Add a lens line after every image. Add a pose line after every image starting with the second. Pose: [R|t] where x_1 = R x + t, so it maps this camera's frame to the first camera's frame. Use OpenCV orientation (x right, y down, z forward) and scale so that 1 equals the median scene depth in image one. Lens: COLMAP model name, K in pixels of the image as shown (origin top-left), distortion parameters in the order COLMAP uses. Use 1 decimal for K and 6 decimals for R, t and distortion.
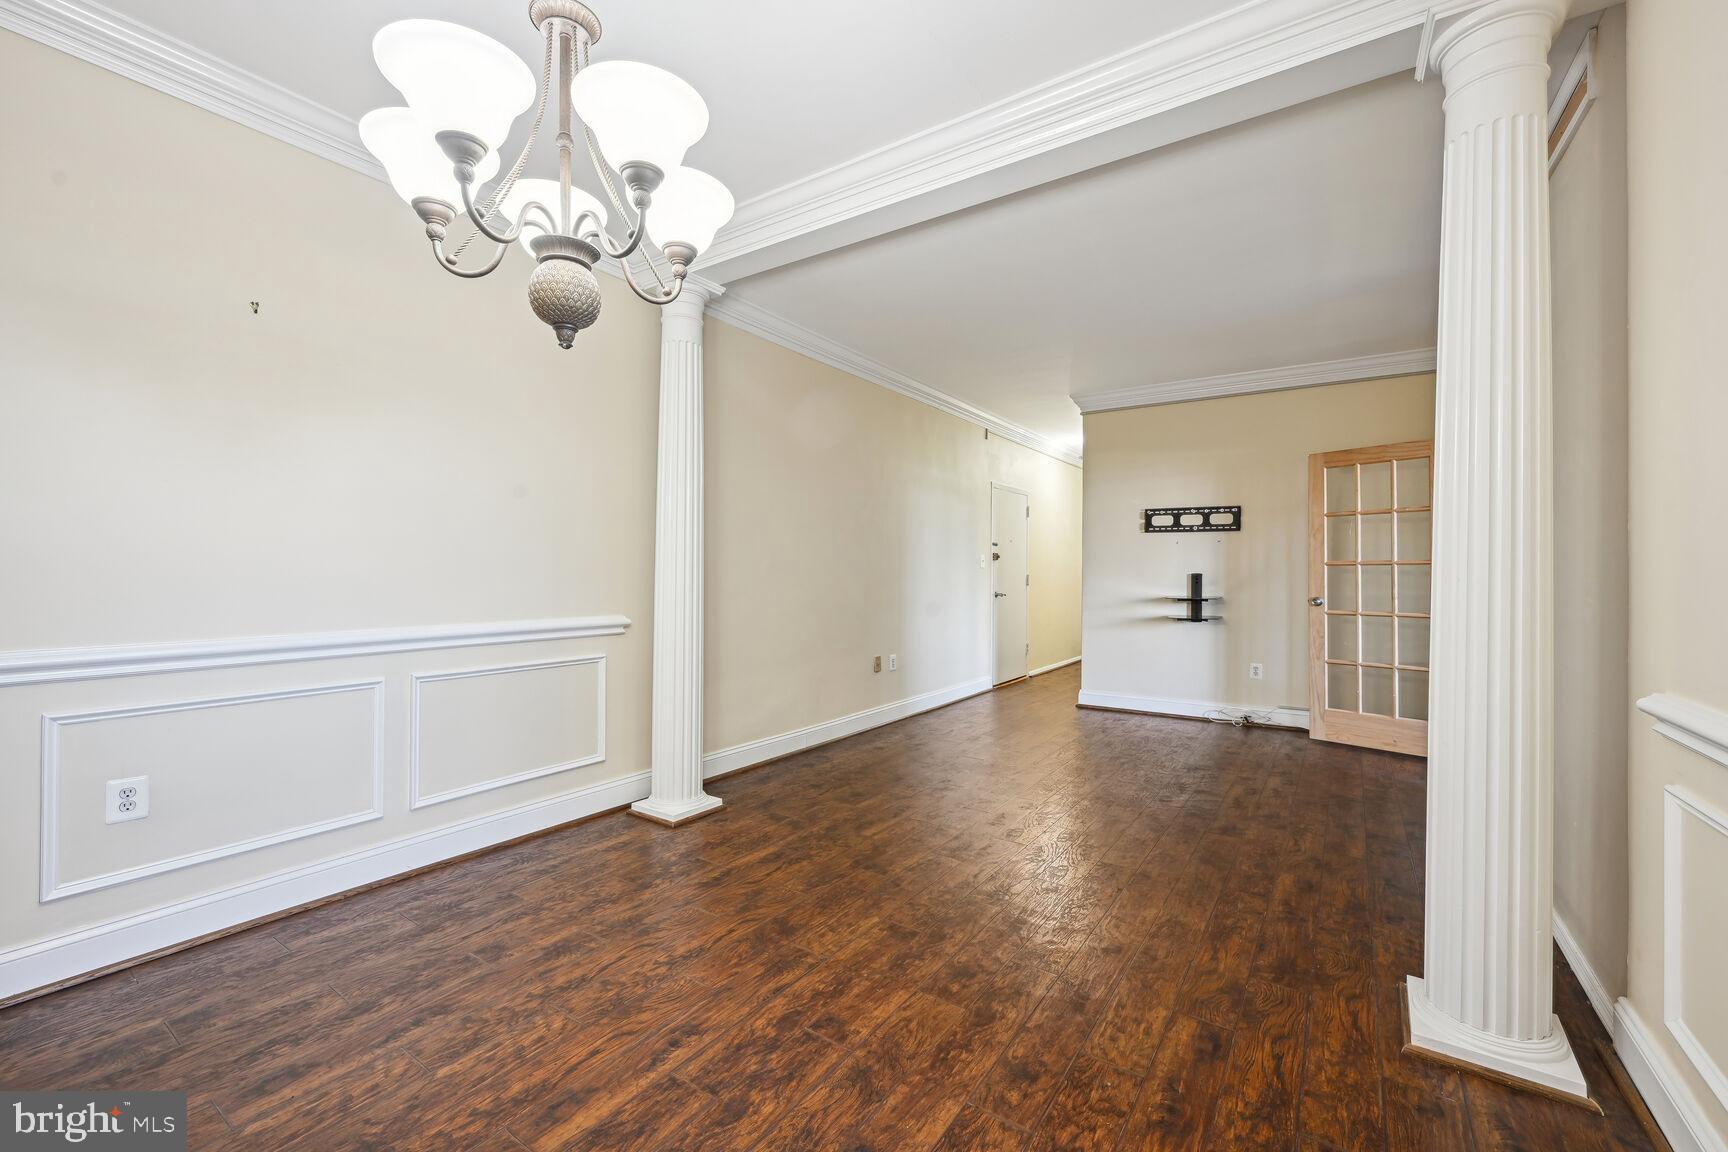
lens RADIAL K [[703.4, 0, 864.0], [0, 703.4, 576.0], [0, 0, 1]] dist [-0.000588, -0.000076]
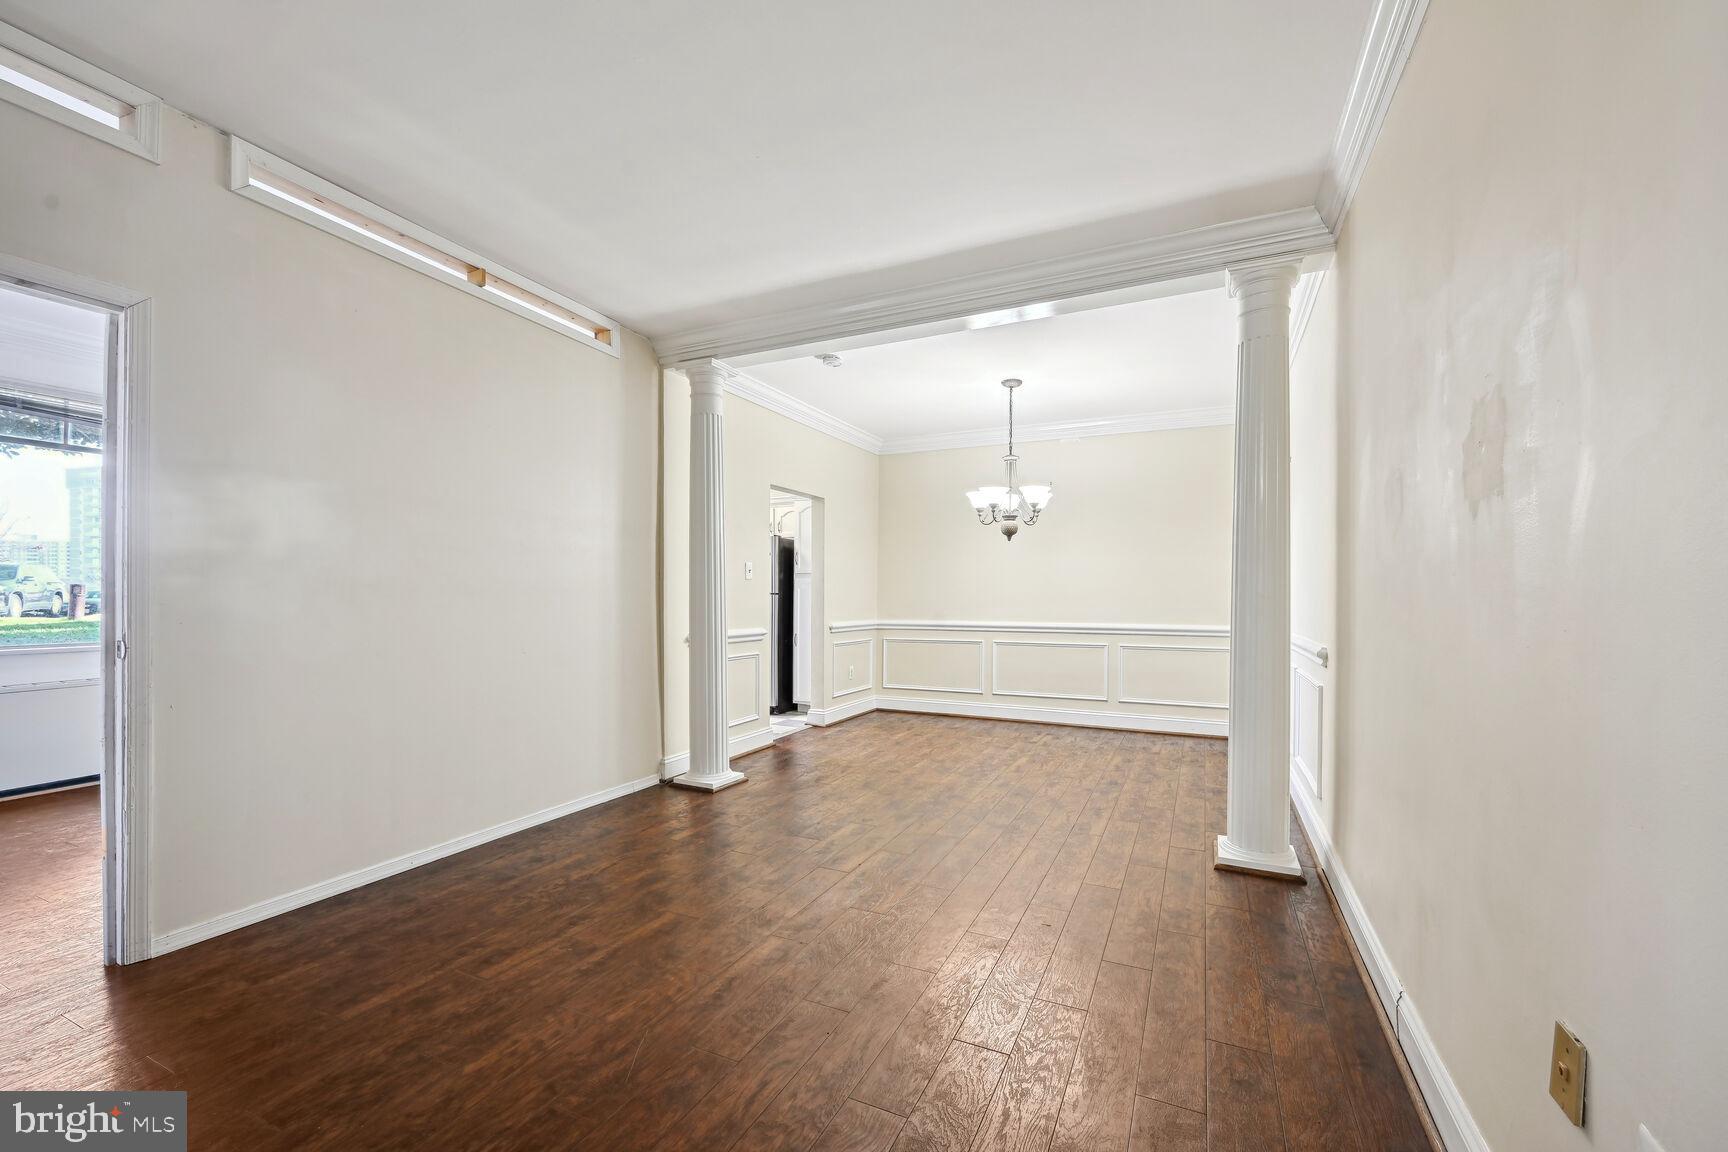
lens RADIAL K [[708.7, 0, 865.6], [0, 708.7, 596.1], [0, 0, 1]] dist [-0.000500, -0.000078]
pose [[-0.988463, -0.010285, -0.151111, 0.268182], [-0.010869, 0.999936, 0.003034, -0.003635], [0.151070, 0.004641, -0.988512, 1.317424]]
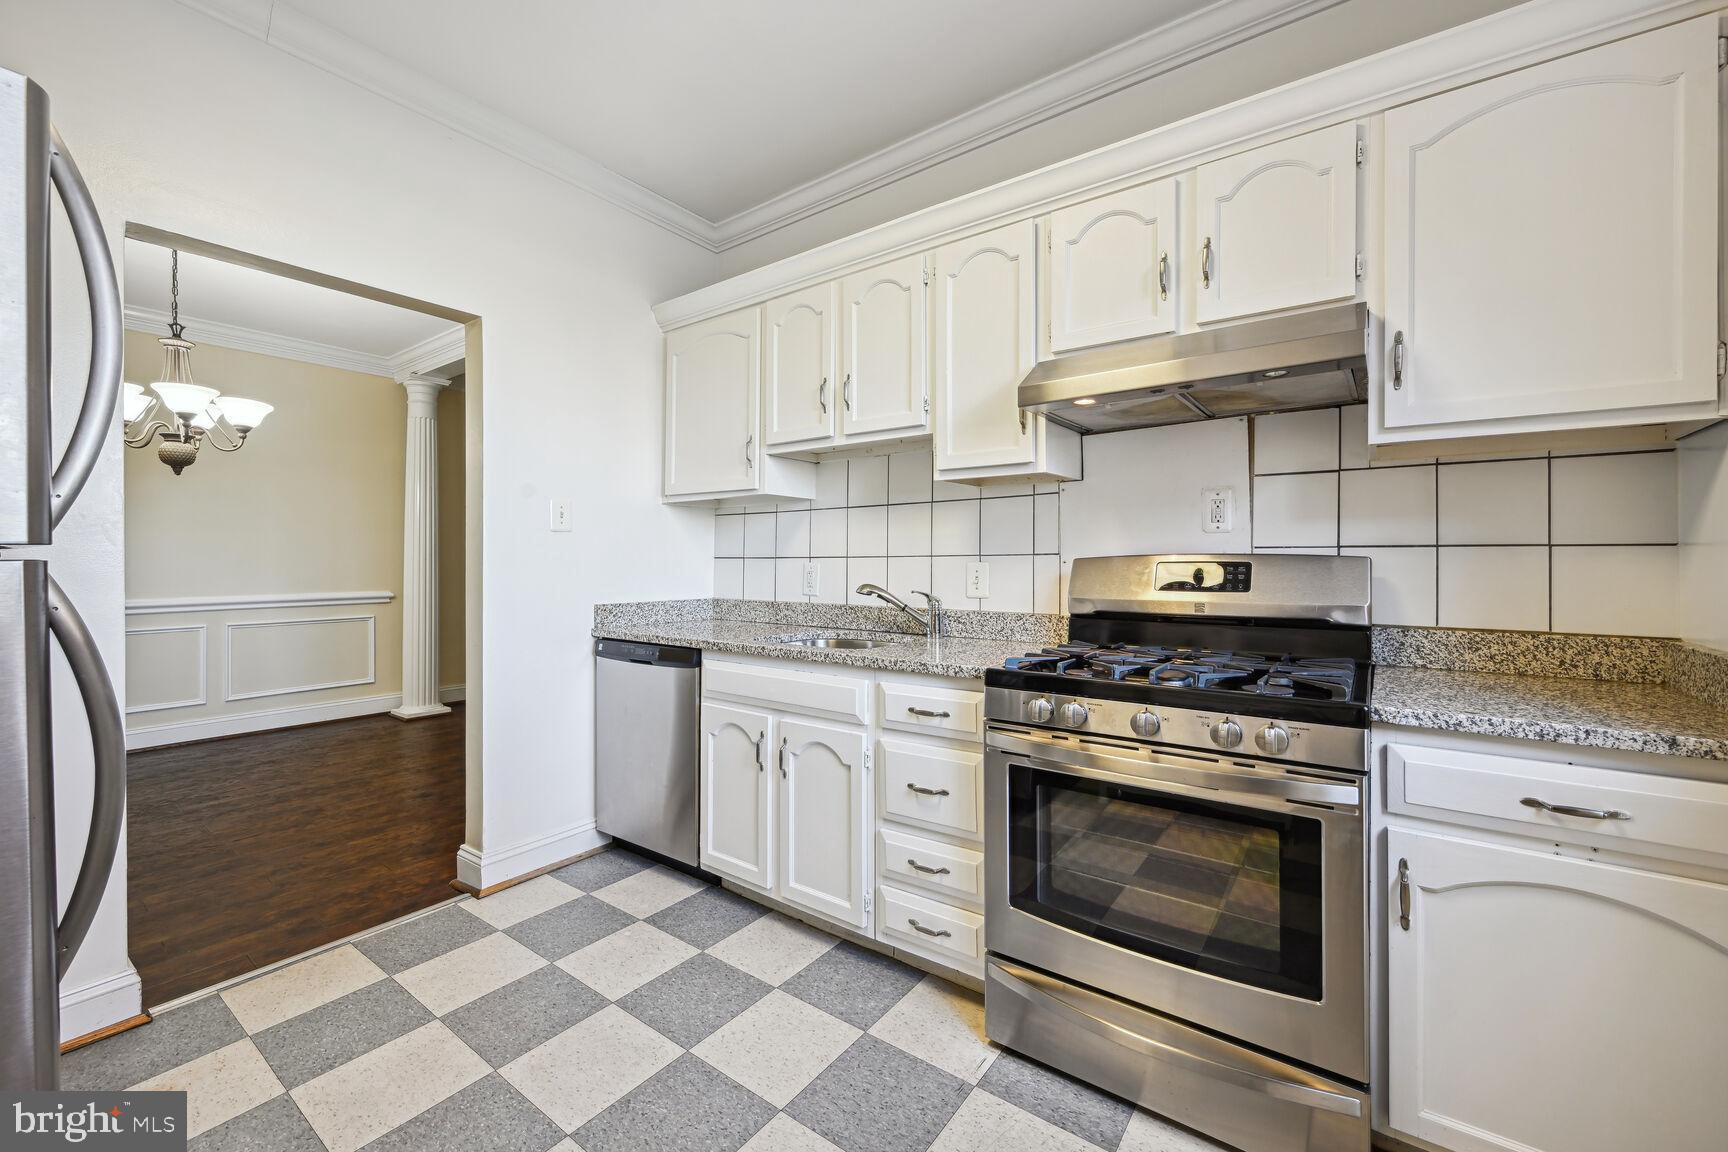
lens RADIAL K [[696.7, 0, 864.8], [0, 696.7, 562.8], [0, 0, 1]] dist [-0.000791, -0.000058]
pose [[0.998992, -0.008471, -0.044087, 0.574523], [0.008362, 0.999961, -0.002663, 0.004520], [0.044107, 0.002292, 0.999024, -0.369467]]
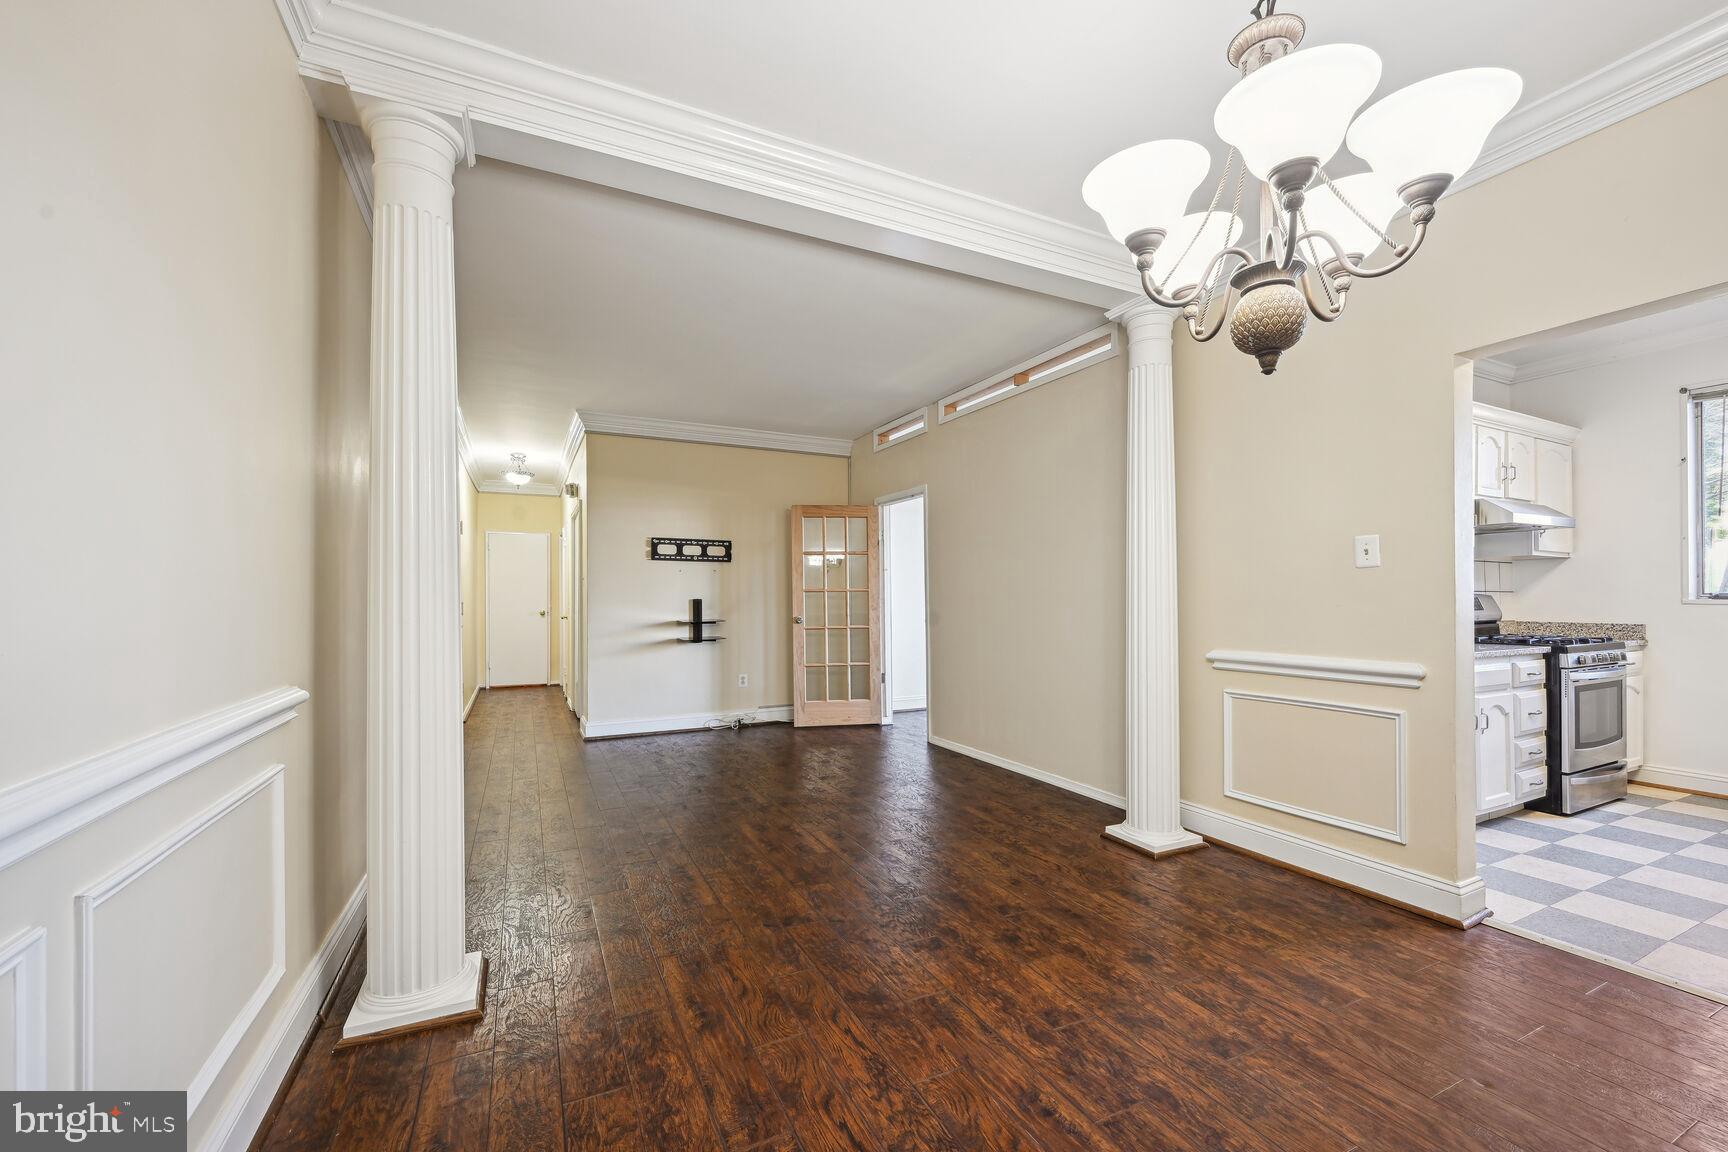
lens RADIAL K [[695.7, 0, 866.7], [0, 695.7, 603.1], [0, 0, 1]] dist [-0.001115, 0.000050]
pose [[0.495278, -0.011899, 0.868653, -0.423528], [0.010438, 0.999916, 0.007746, -0.003380], [-0.868672, 0.005231, 0.495360, 0.273094]]
